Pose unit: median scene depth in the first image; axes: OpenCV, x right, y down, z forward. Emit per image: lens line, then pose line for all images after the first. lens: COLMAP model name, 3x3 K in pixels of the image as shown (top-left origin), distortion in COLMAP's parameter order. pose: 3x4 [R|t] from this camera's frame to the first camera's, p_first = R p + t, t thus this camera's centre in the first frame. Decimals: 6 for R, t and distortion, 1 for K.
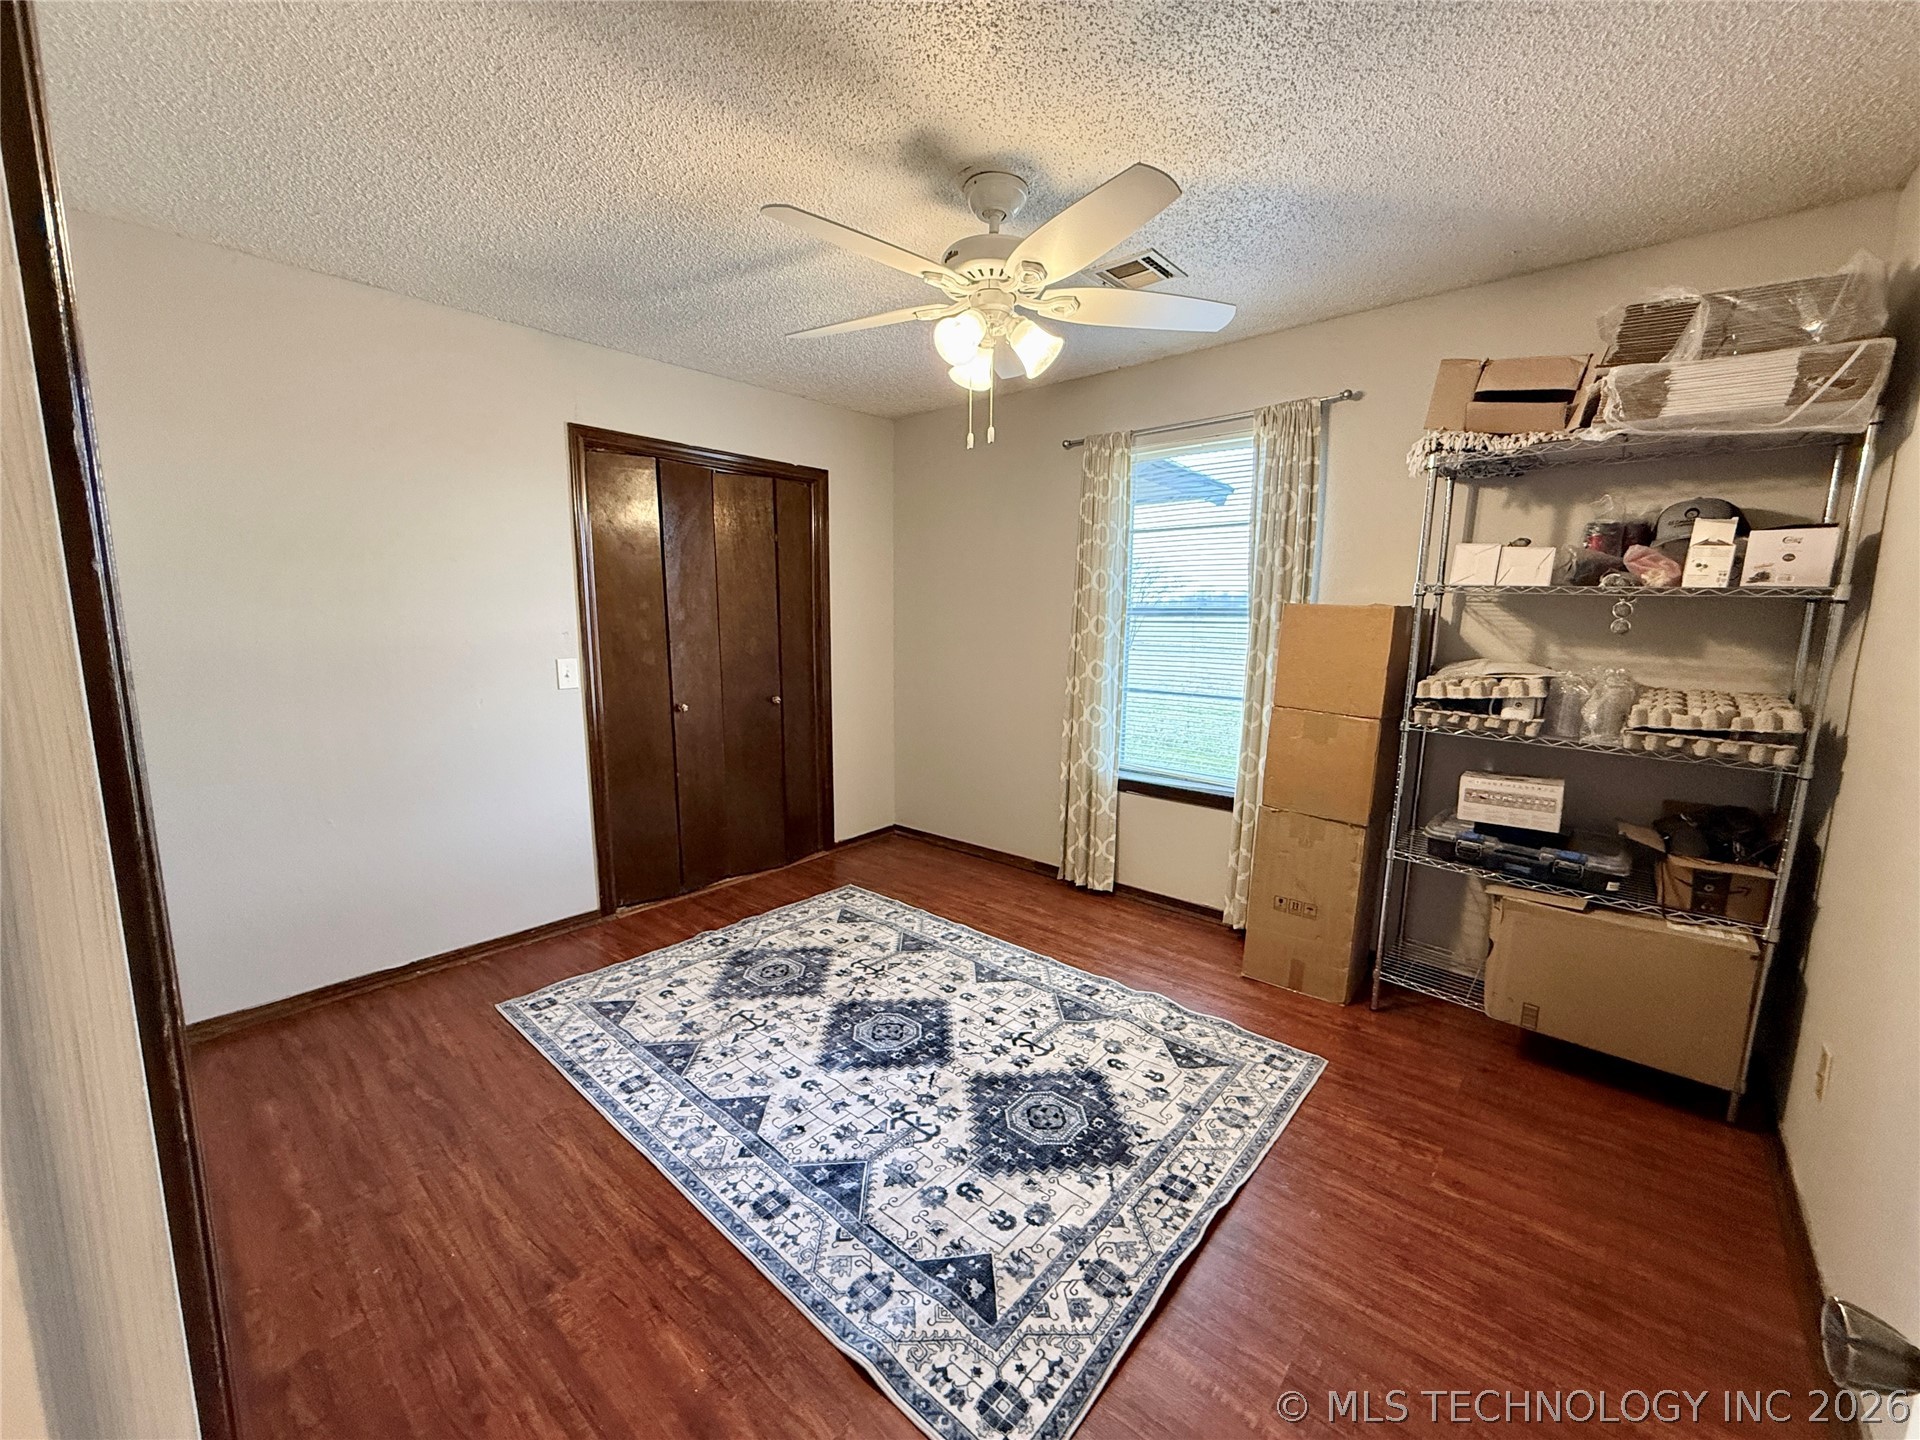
lens RADIAL K [[766.0, 0, 954.4], [0, 766.0, 720.4], [0, 0, 1]] dist [0.002133, 0.000027]
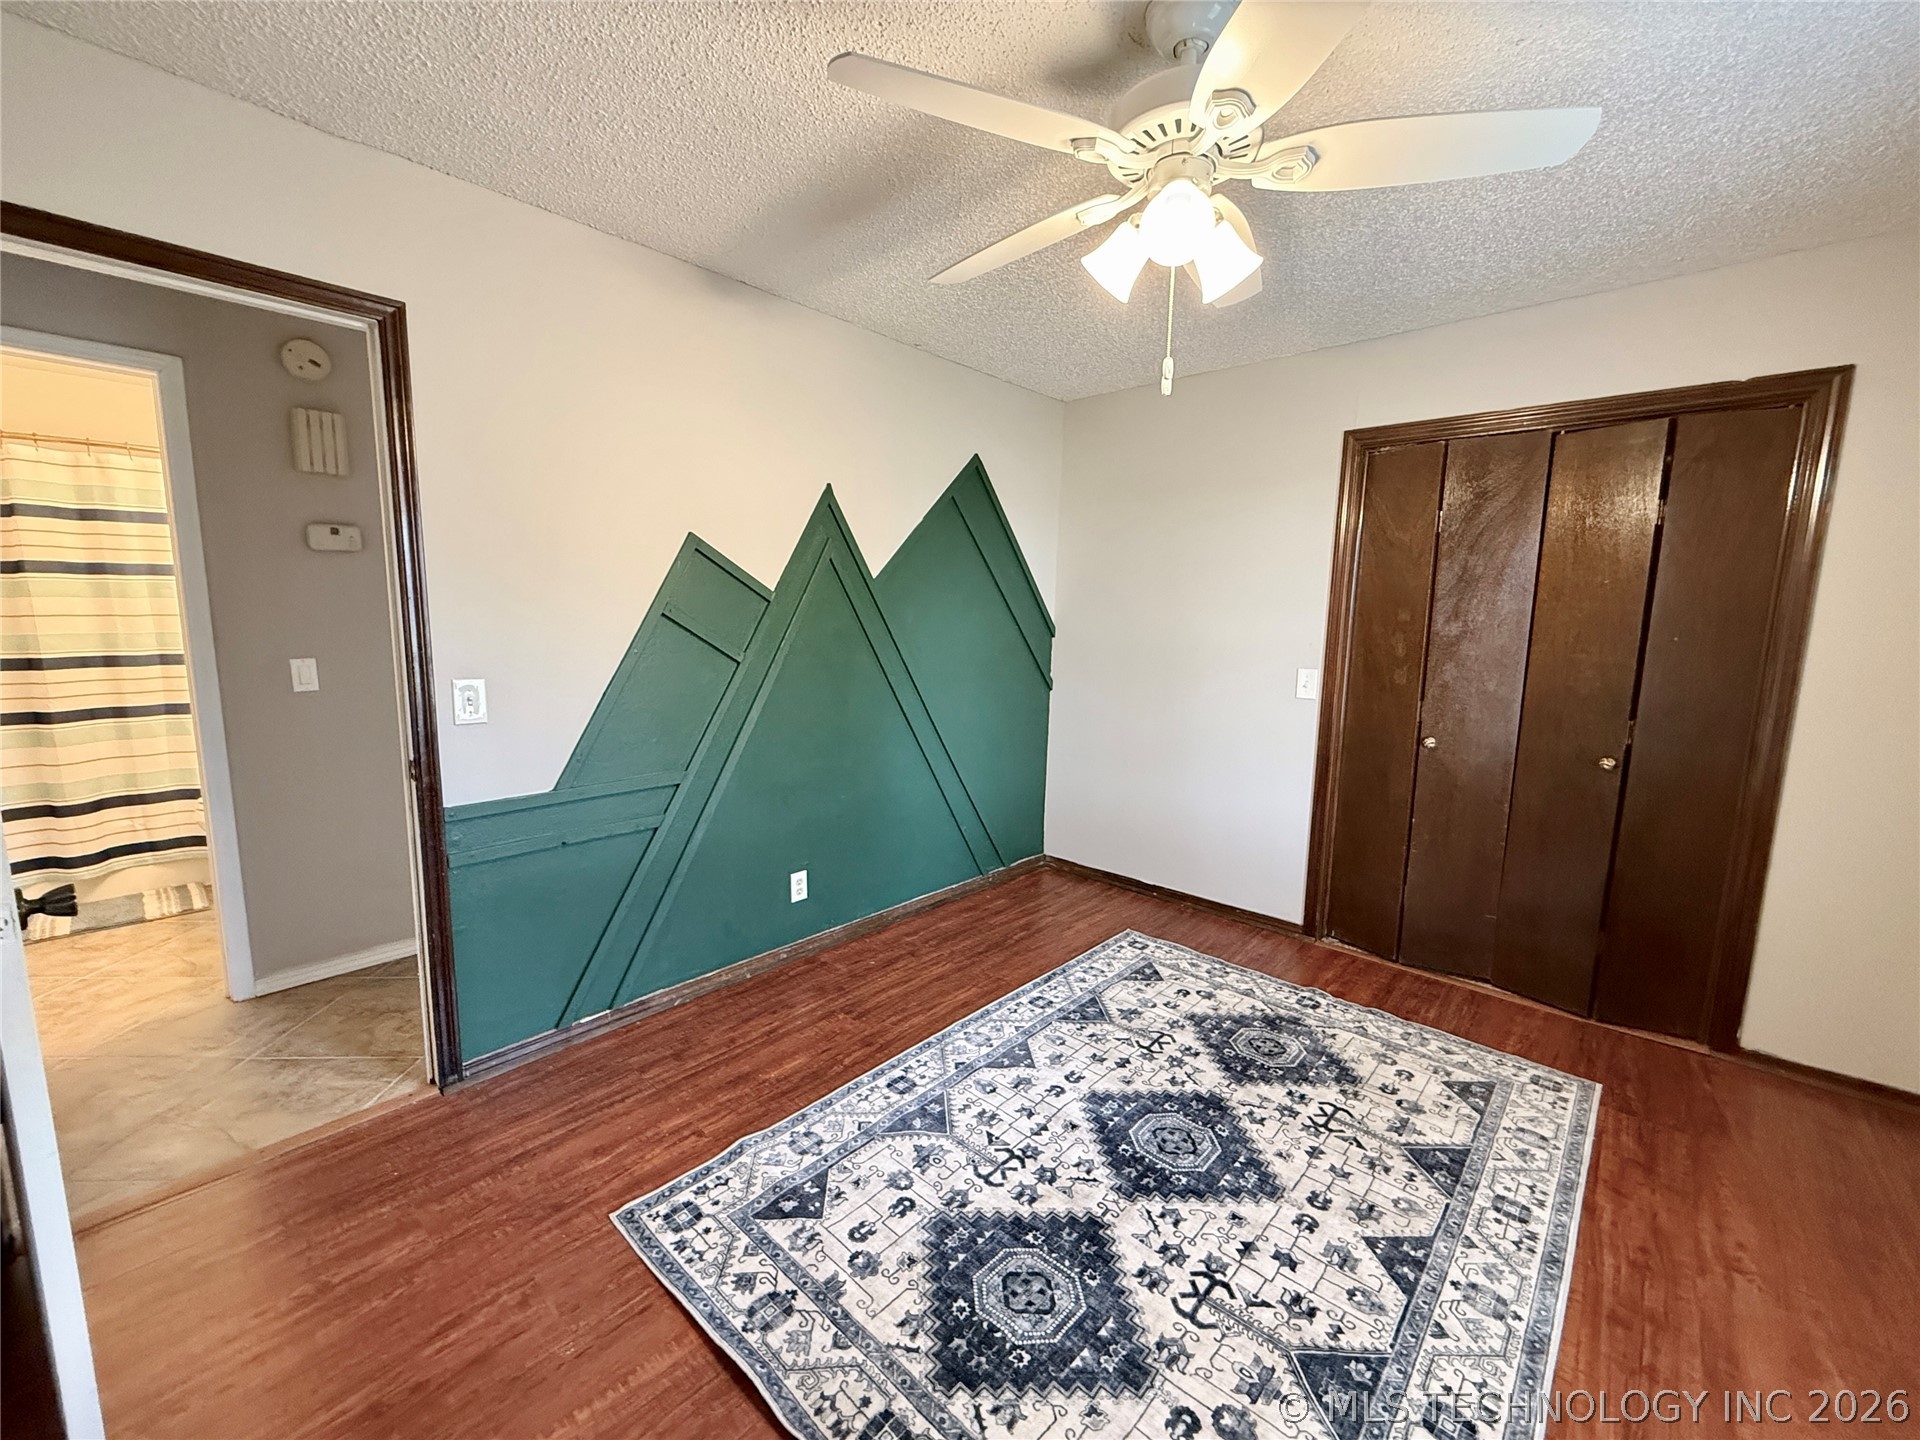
lens RADIAL K [[766.0, 0, 954.4], [0, 766.0, 720.4], [0, 0, 1]] dist [0.002133, 0.000027]
pose [[-0.021792, 0.130203, -0.991248, 0.725196], [-0.160022, 0.978246, 0.132013, -0.102731], [0.986873, 0.161499, -0.000483, 0.776216]]
